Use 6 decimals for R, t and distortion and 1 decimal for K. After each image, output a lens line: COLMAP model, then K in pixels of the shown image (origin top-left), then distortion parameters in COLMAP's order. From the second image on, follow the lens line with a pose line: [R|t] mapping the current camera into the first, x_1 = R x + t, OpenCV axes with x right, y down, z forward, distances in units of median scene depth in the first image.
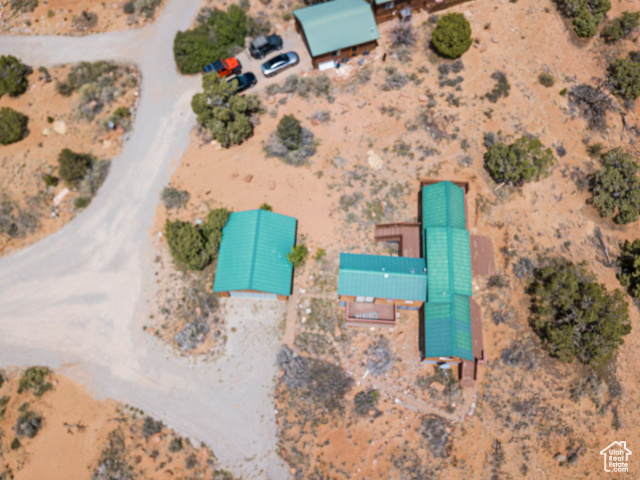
lens RADIAL K [[499.1, 0, 318.4], [0, 499.1, 241.8], [0, 0, 1]] dist [0.010674, 0.006658]
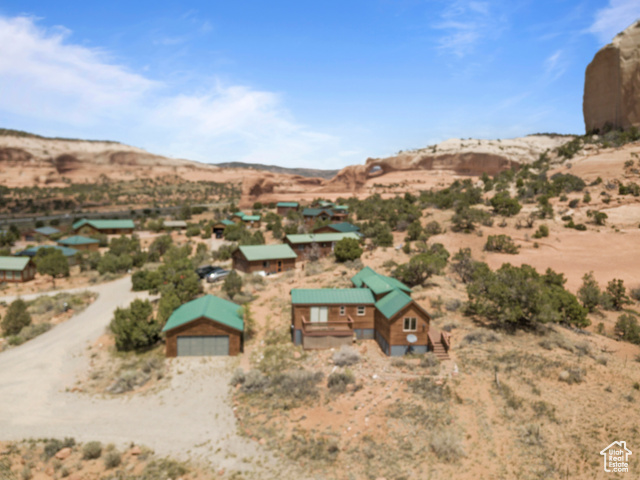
lens RADIAL K [[499.1, 0, 318.4], [0, 499.1, 241.8], [0, 0, 1]] dist [0.010674, 0.006658]
pose [[0.980451, -0.012000, 0.196395, -0.102214], [0.175039, 0.509089, -0.842728, 0.859636], [-0.089869, 0.860630, 0.501238, 0.342594]]
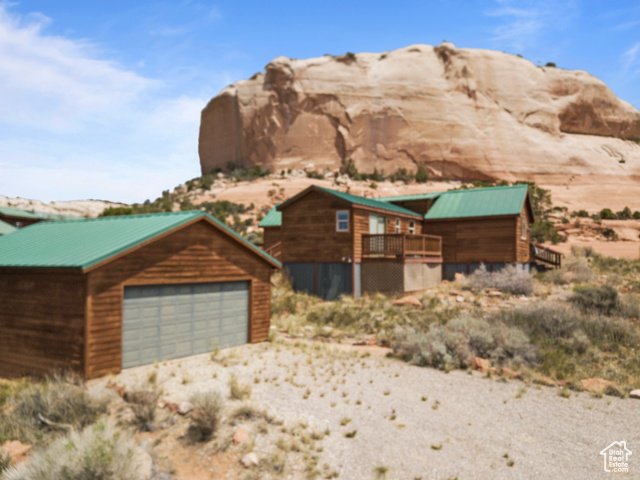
lens RADIAL K [[499.1, 0, 318.4], [0, 499.1, 241.8], [0, 0, 1]] dist [0.010674, 0.006658]
pose [[0.485401, 0.021572, 0.874026, -0.355148], [0.803528, 0.382988, -0.455701, 0.284520], [-0.344572, 0.923501, 0.168569, 0.902735]]
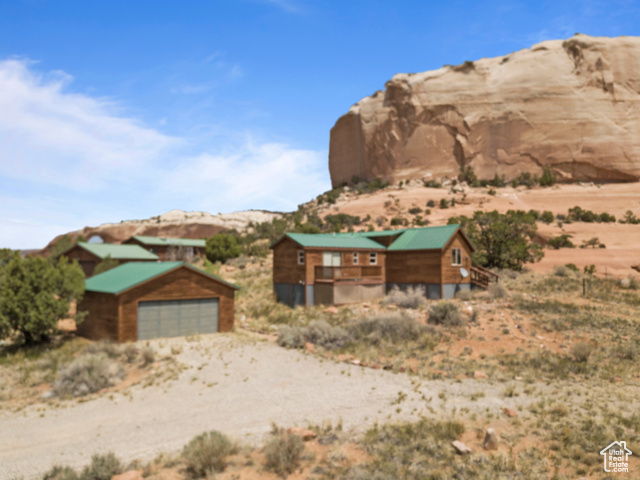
lens RADIAL K [[499.1, 0, 318.4], [0, 499.1, 241.8], [0, 0, 1]] dist [0.010674, 0.006658]
pose [[0.723191, 0.015872, 0.690466, -0.415063], [0.637918, 0.367784, -0.676606, 0.565334], [-0.264682, 0.929776, 0.255853, 0.750344]]
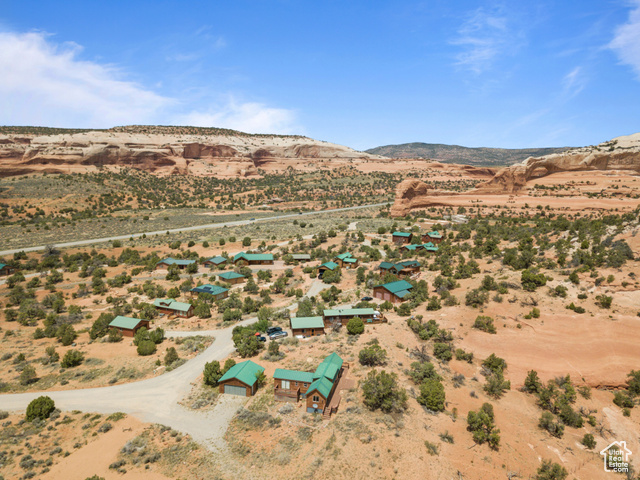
lens RADIAL K [[488.9, 0, 317.6], [0, 488.9, 241.2], [0, 0, 1]] dist [0.029661, 0.006810]
pose [[0.985973, 0.034888, -0.163217, 0.520089], [-0.155471, 0.547697, -0.822105, 1.402040], [0.060712, 0.835949, 0.545439, -0.599779]]
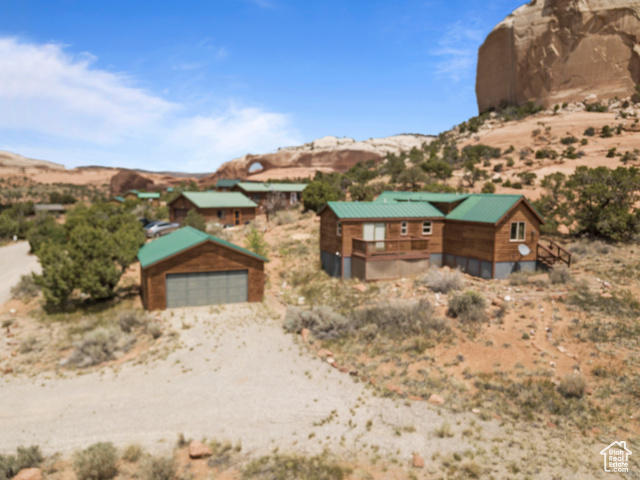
lens RADIAL K [[498.4, 0, 318.3], [0, 498.4, 240.2], [0, 0, 1]] dist [0.017561, 0.000961]
pose [[0.898493, -0.049442, 0.436194, -0.275244], [0.402953, 0.487142, -0.774804, 0.607076], [-0.174180, 0.871922, 0.457616, 0.665475]]
